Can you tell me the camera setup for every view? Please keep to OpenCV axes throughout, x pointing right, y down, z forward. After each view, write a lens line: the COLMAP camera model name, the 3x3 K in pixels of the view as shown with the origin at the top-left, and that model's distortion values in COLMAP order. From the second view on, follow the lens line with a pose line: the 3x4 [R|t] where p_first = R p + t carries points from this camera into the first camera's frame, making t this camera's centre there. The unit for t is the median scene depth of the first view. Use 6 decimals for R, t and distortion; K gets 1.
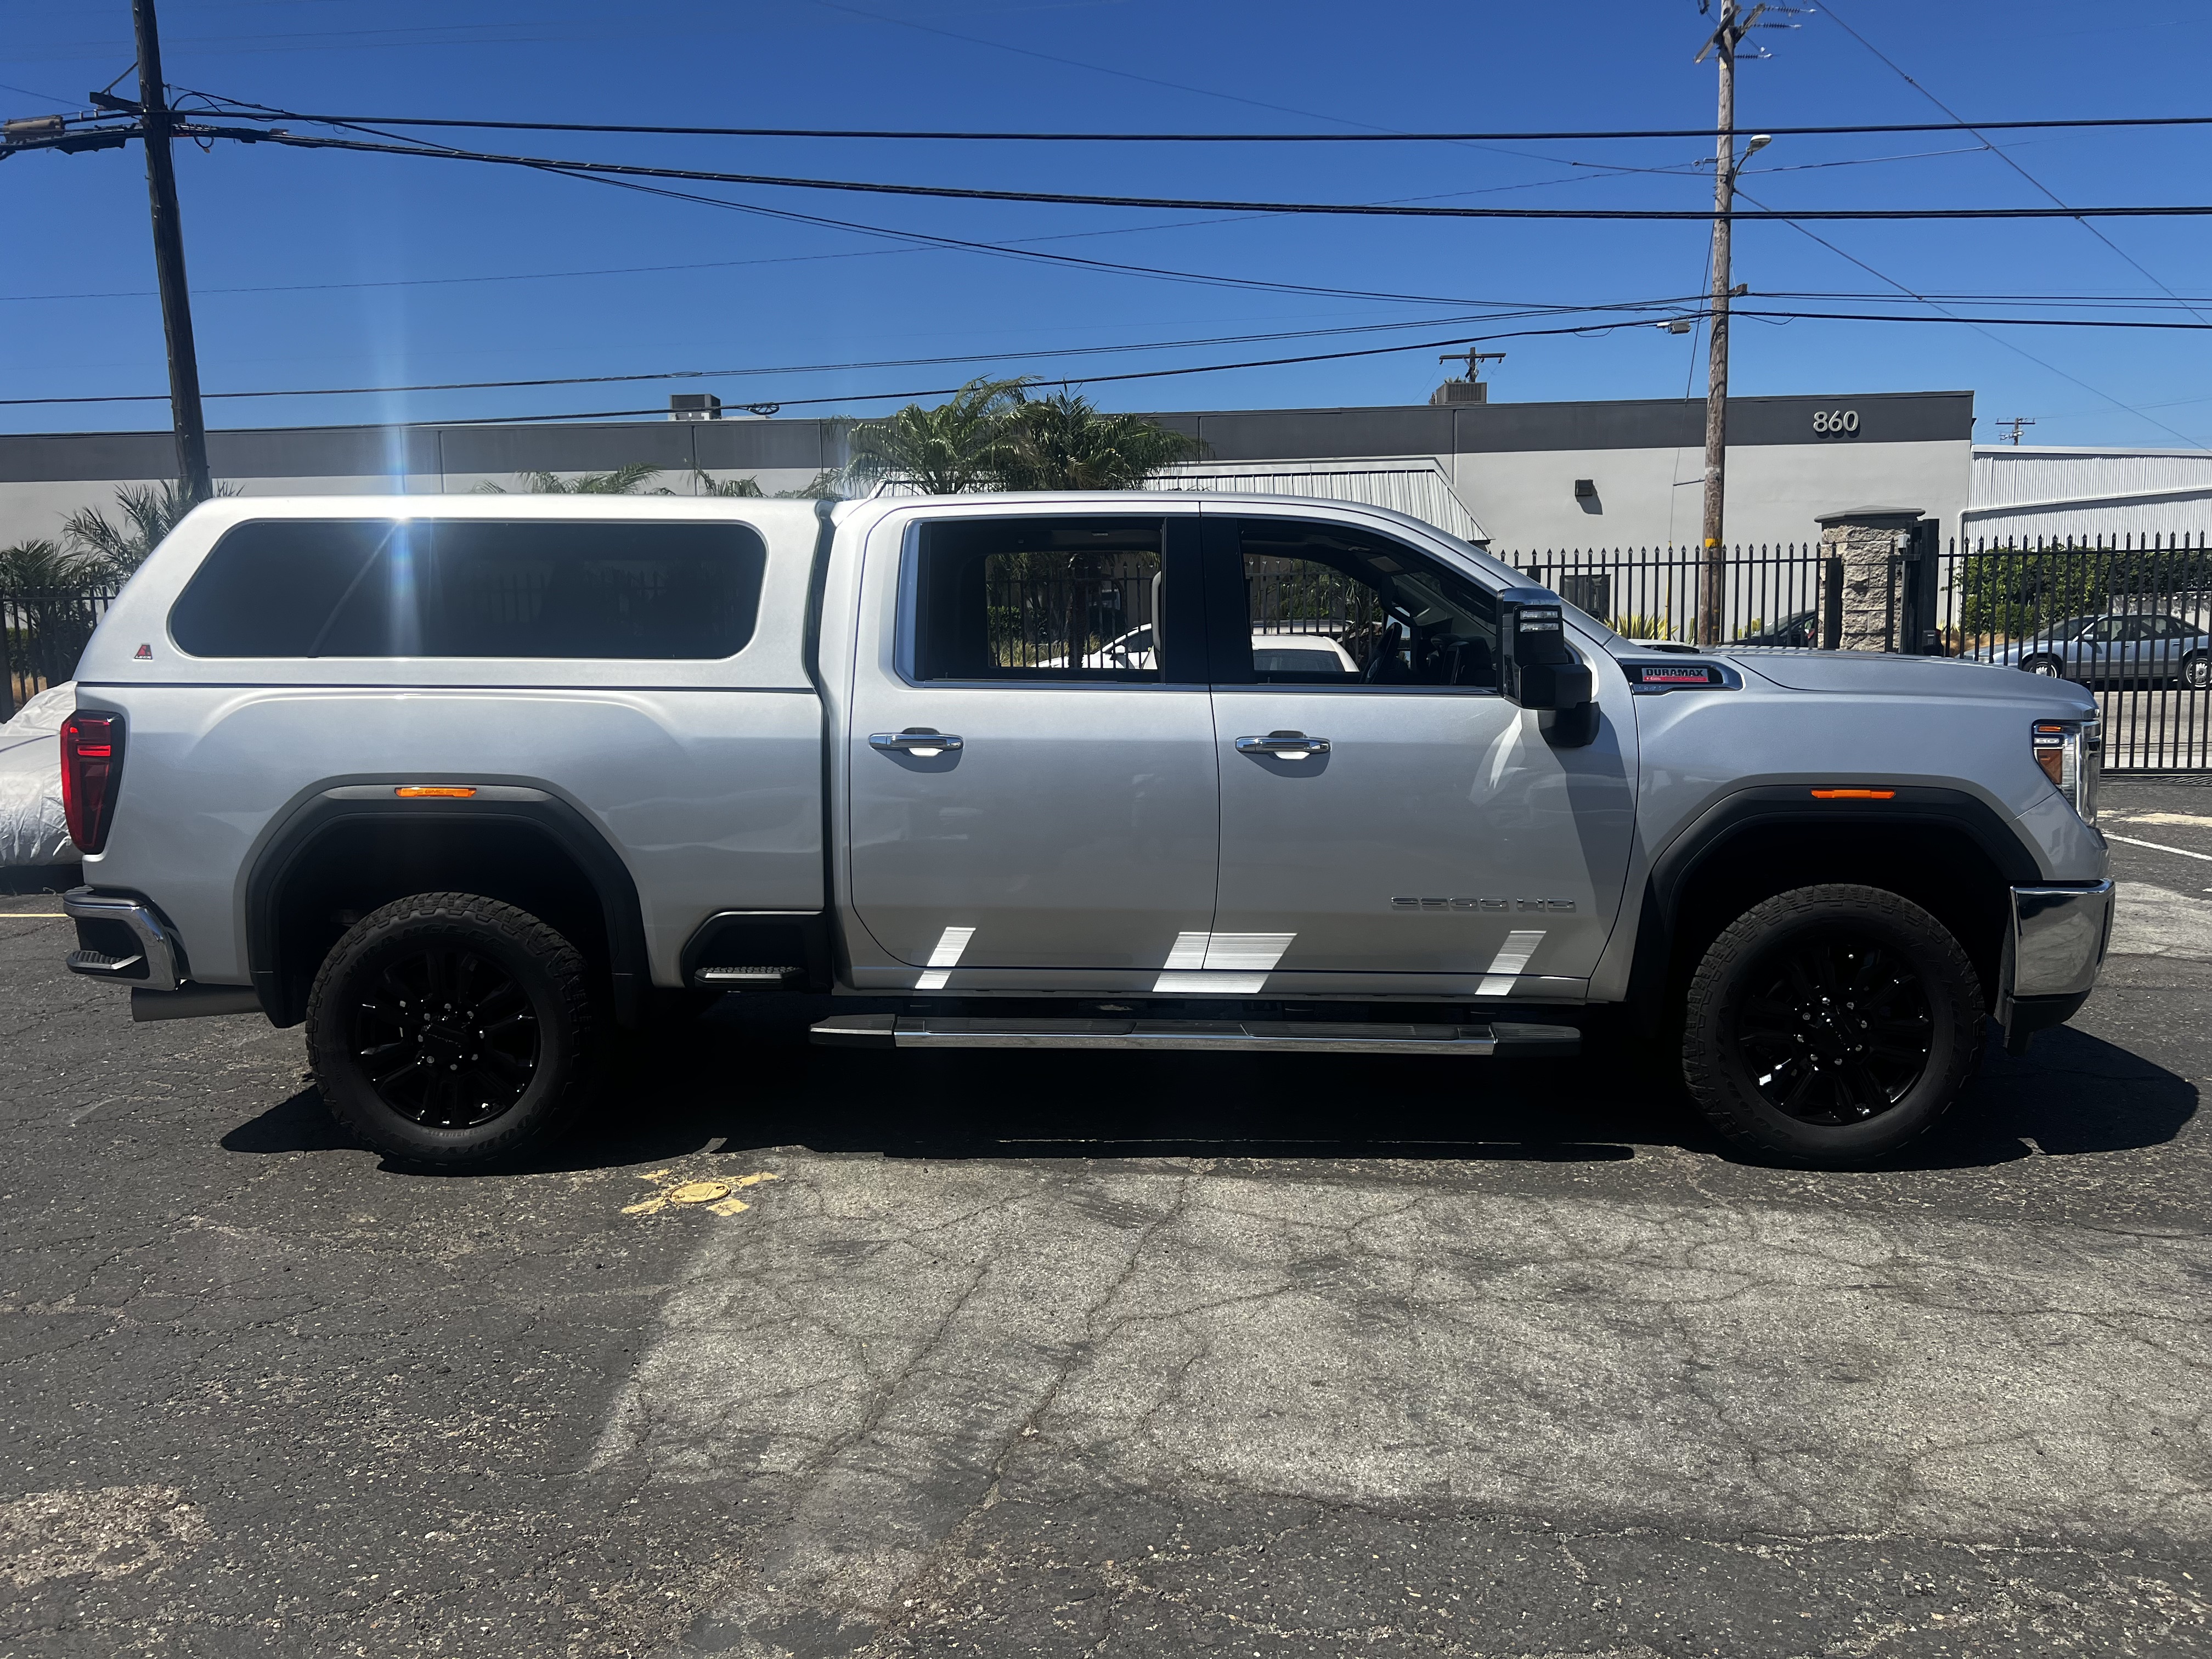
lens RADIAL K [[1670.6, 0, 1112.5], [0, 1670.6, 810.7], [0, 0, 1]] dist [0.061863, -0.067093]
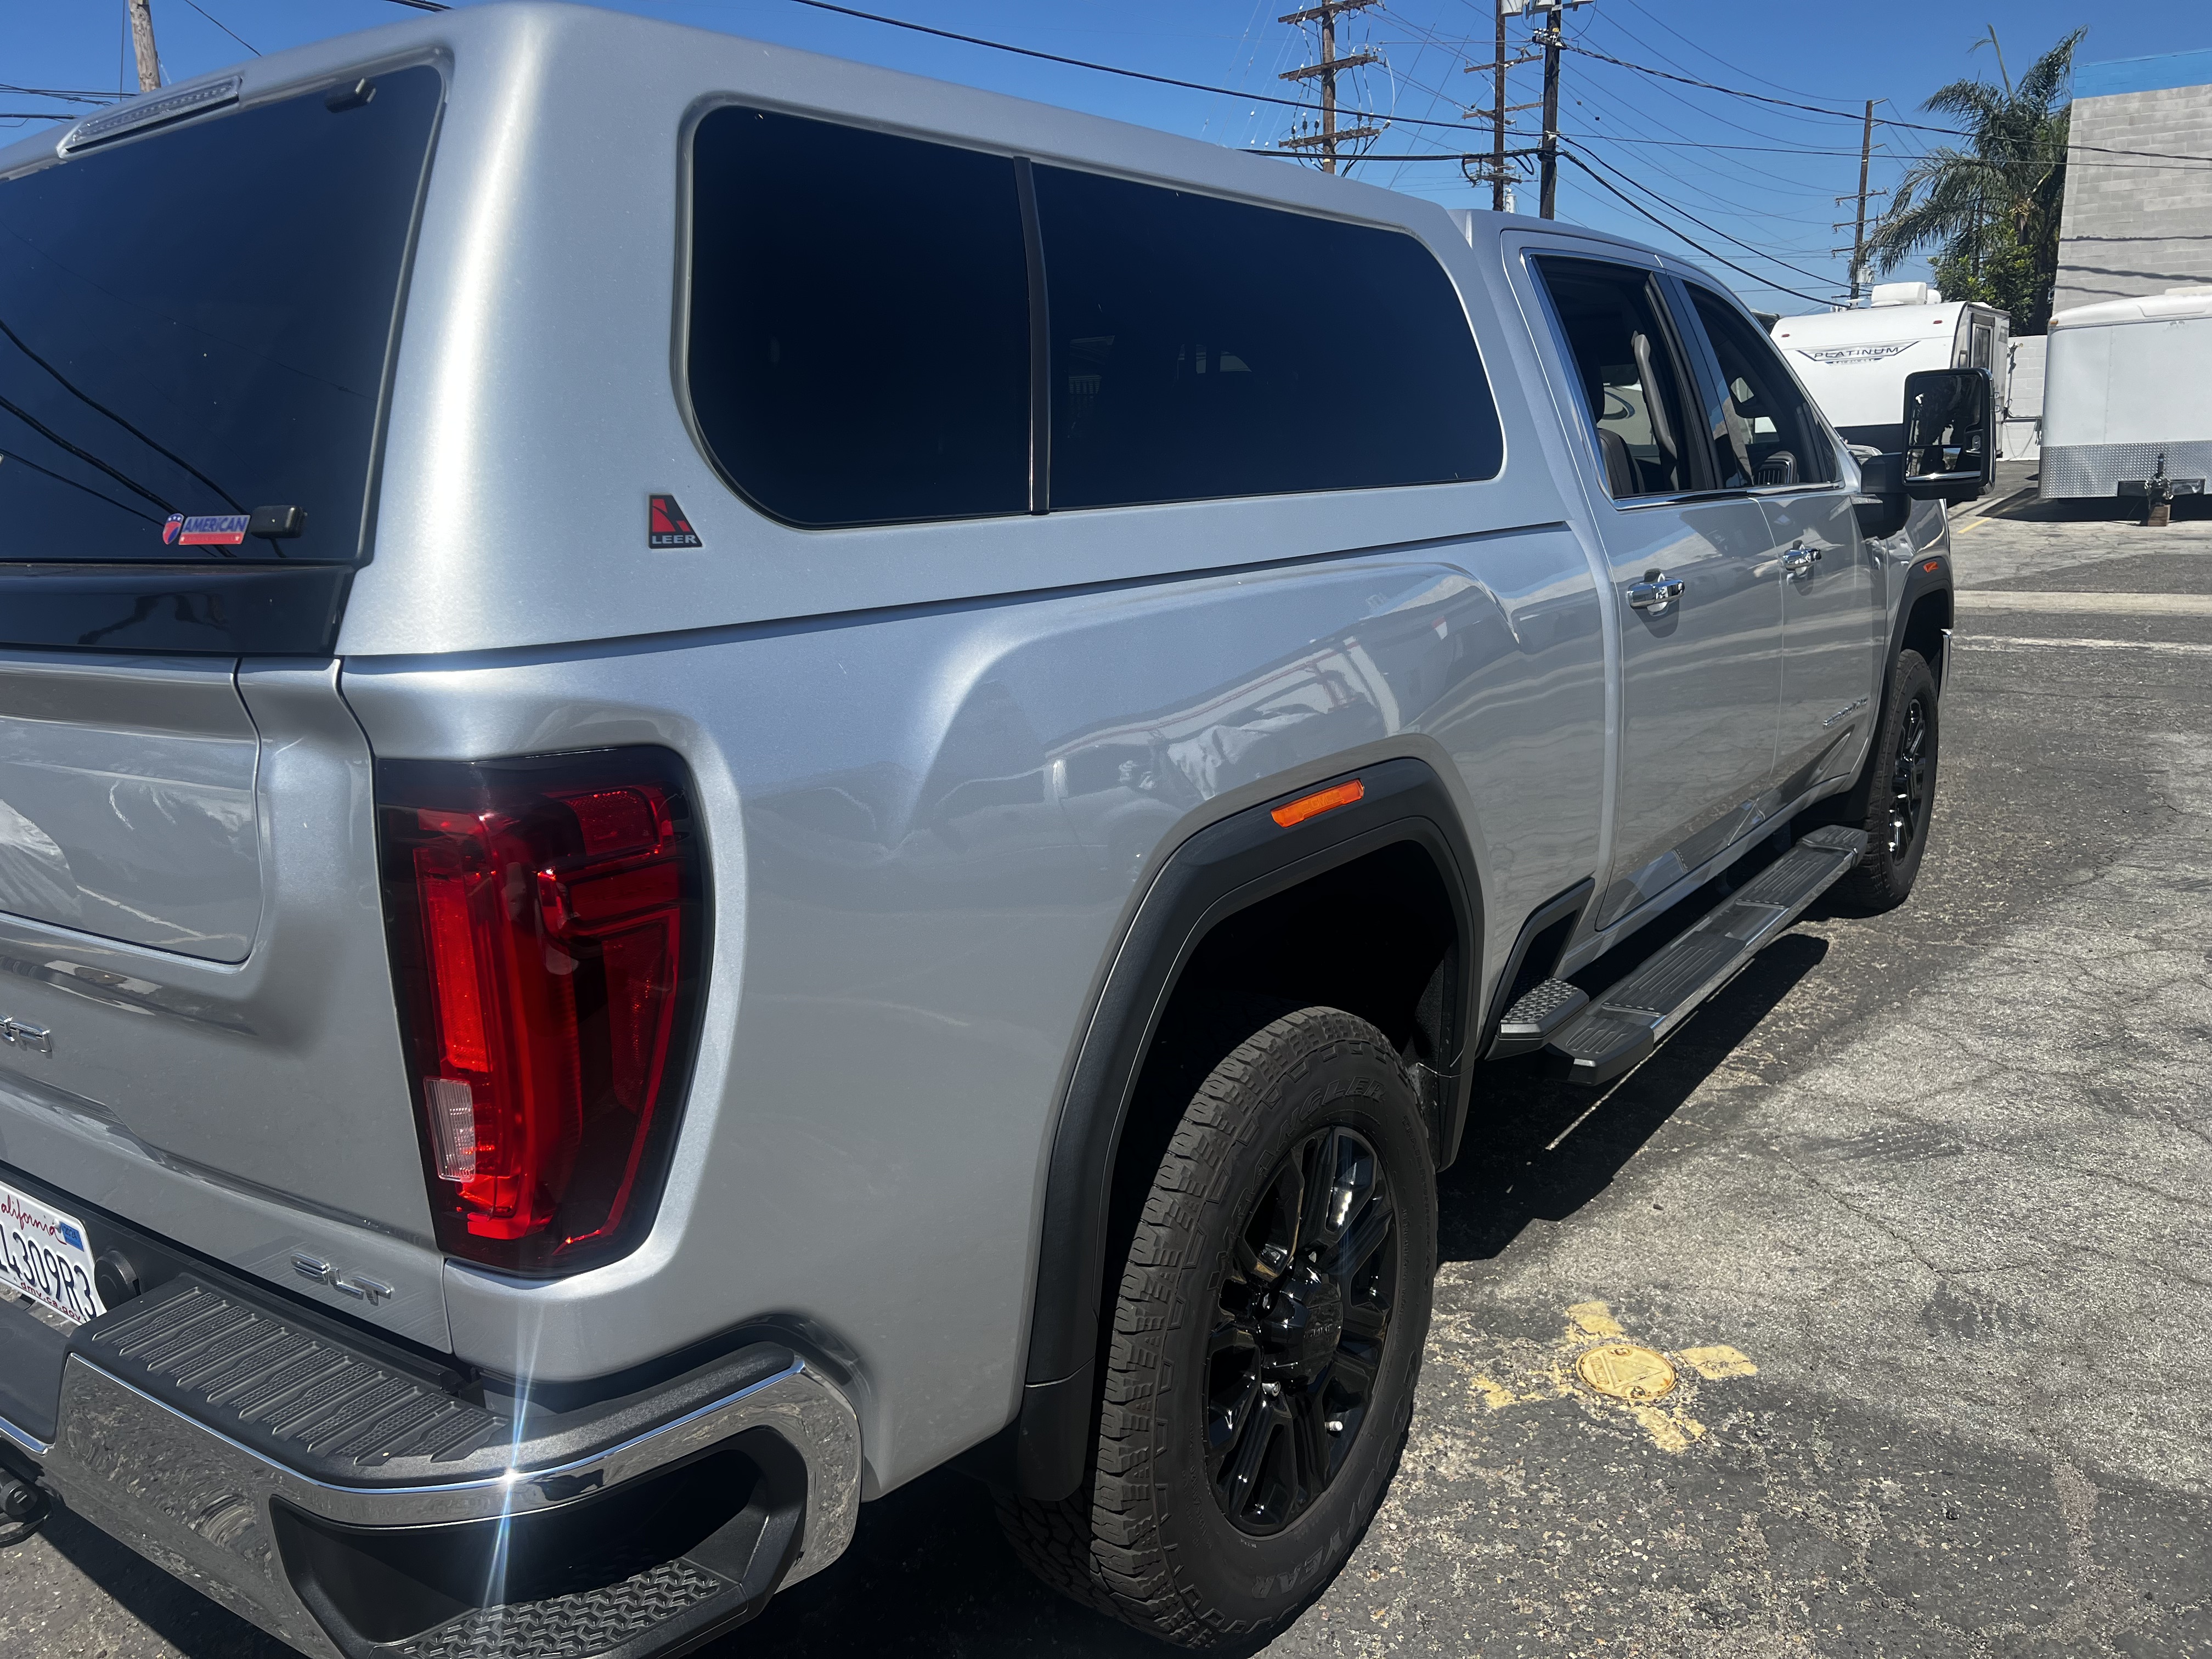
lens RADIAL K [[1682.9, 0, 1104.4], [0, 1682.9, 815.3], [0, 0, 1]] dist [0.038256, -0.035103]
pose [[0.561062, -0.191495, 0.805319, -0.793096], [0.129070, 0.981213, 0.143397, -0.077390], [-0.817649, 0.023488, 0.575237, 0.795861]]
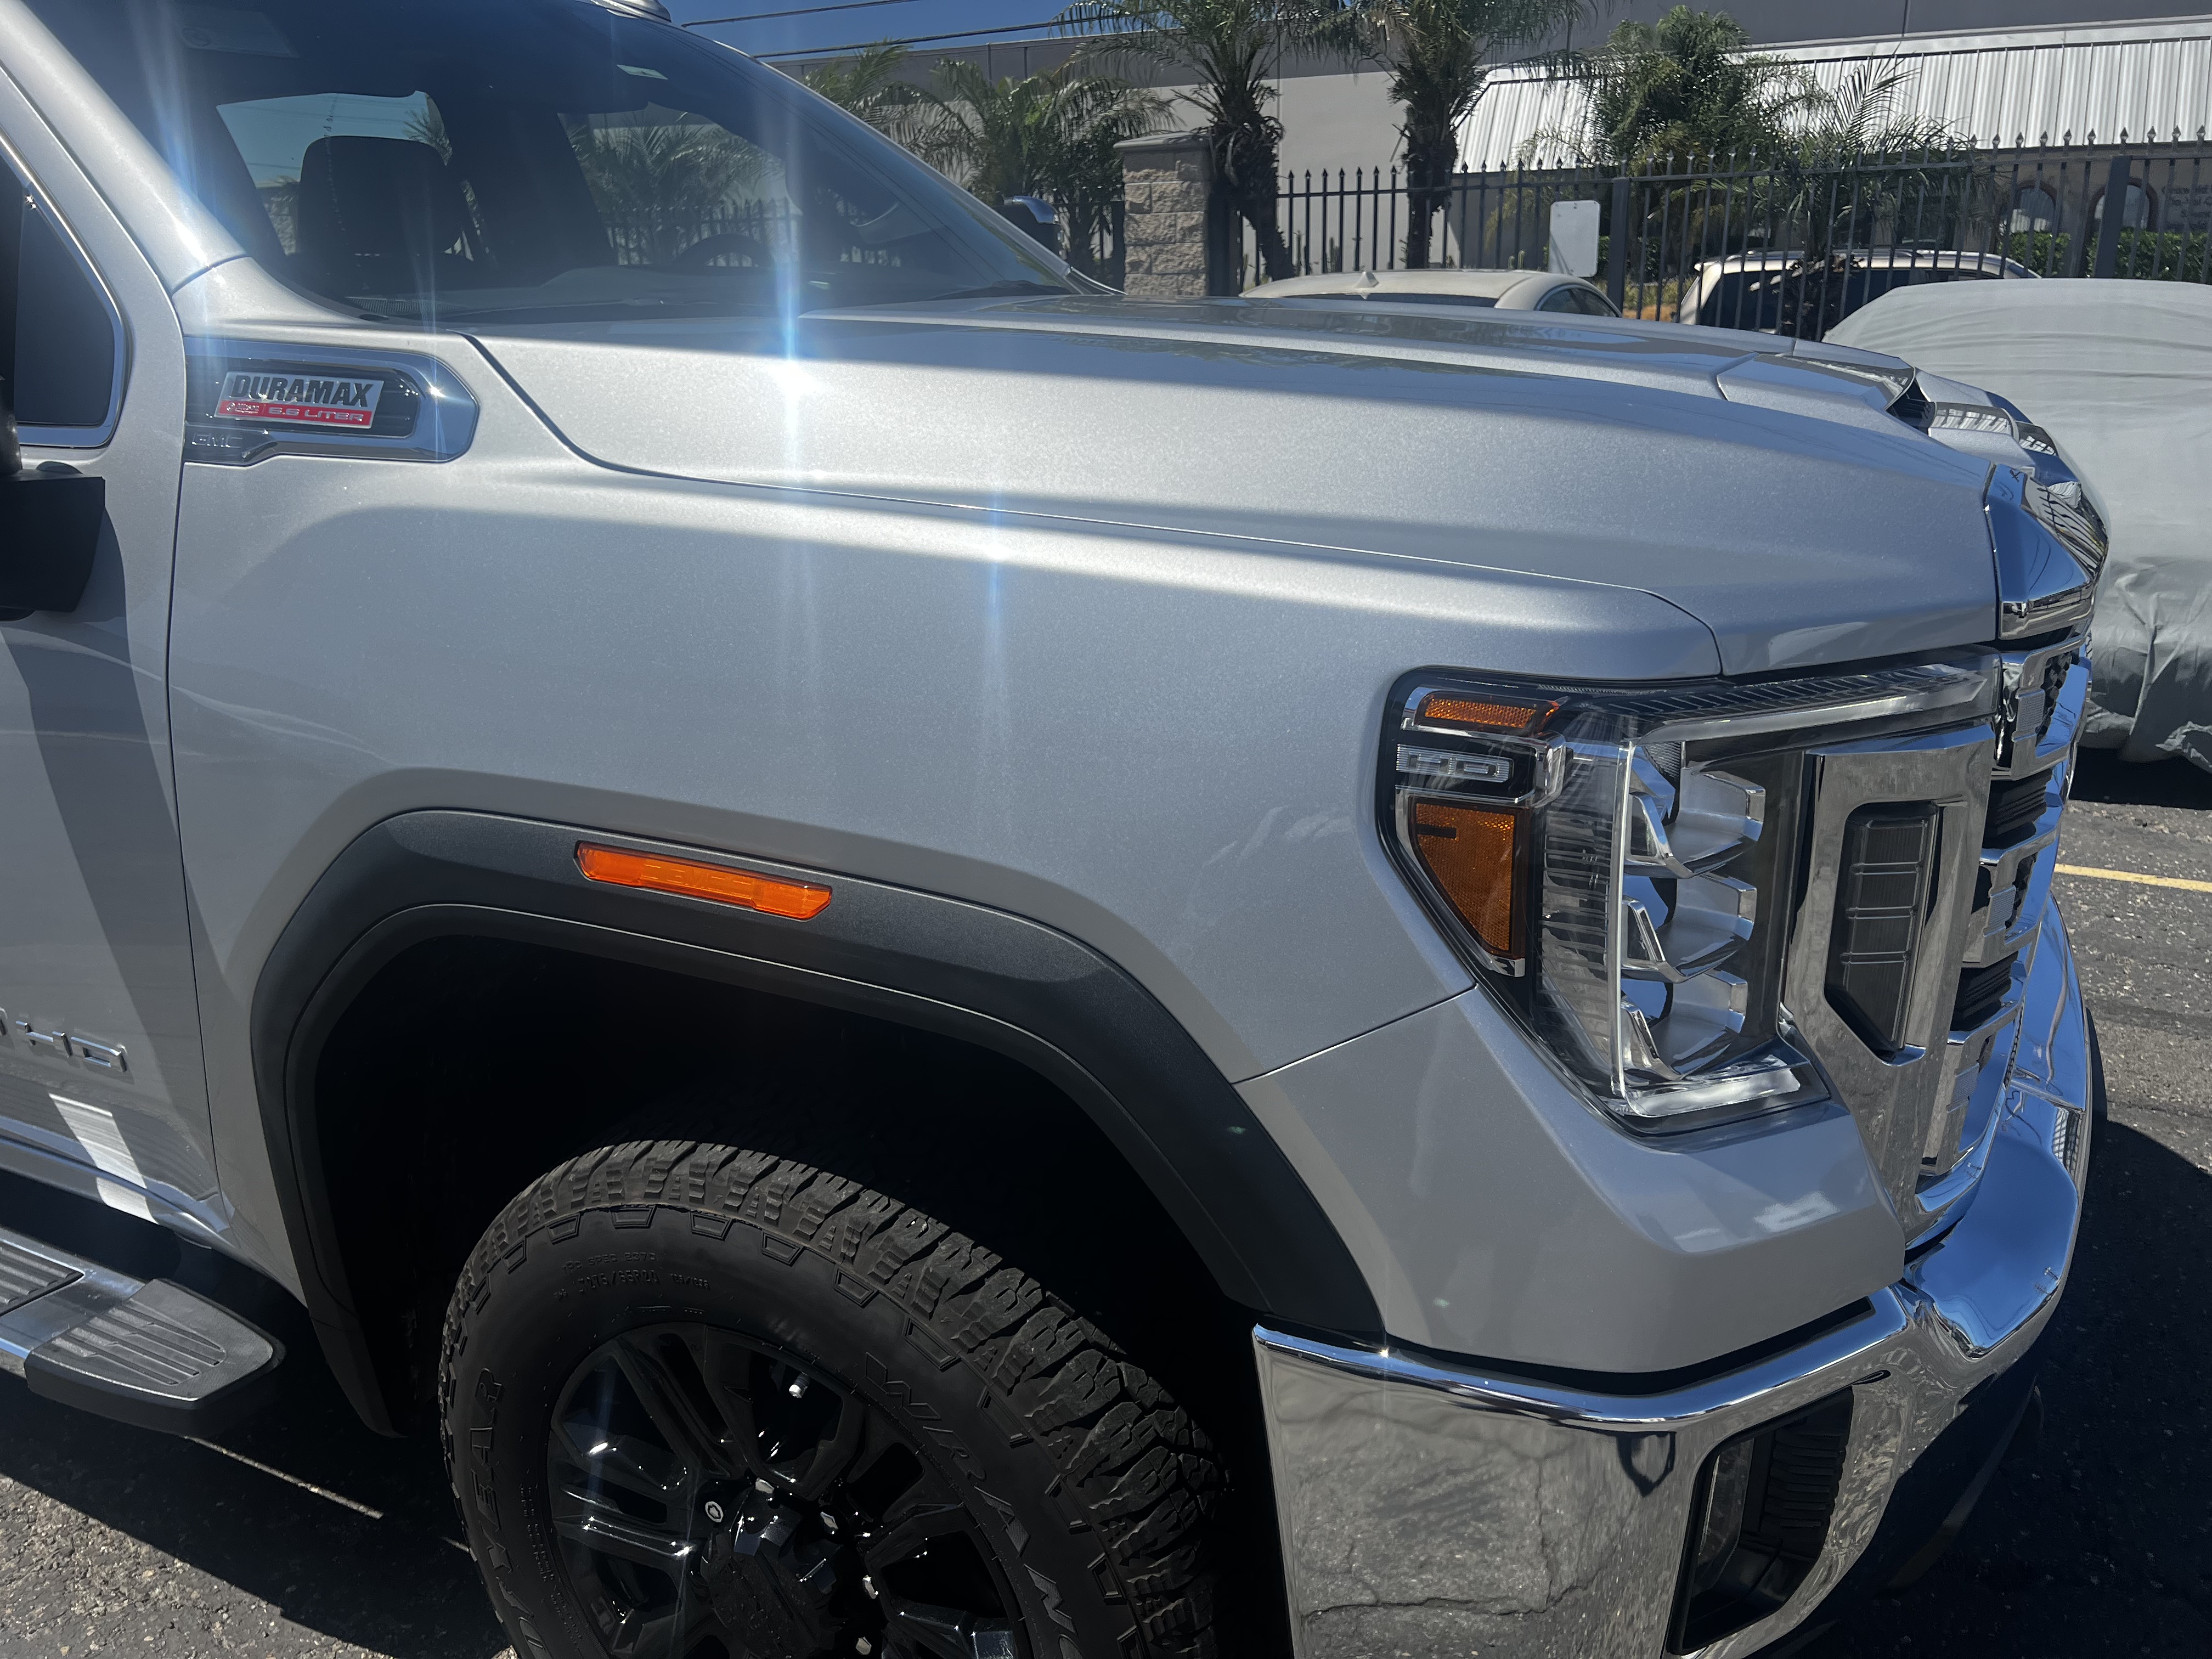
lens RADIAL K [[1676.2, 0, 1152.6], [0, 1676.2, 836.6], [0, 0, 1]] dist [0.070740, -0.087726]
pose [[0.911762, 0.134583, -0.388042, 0.600790], [-0.048881, 0.973631, 0.222829, -0.079391], [0.407799, -0.184199, 0.894299, 0.782387]]
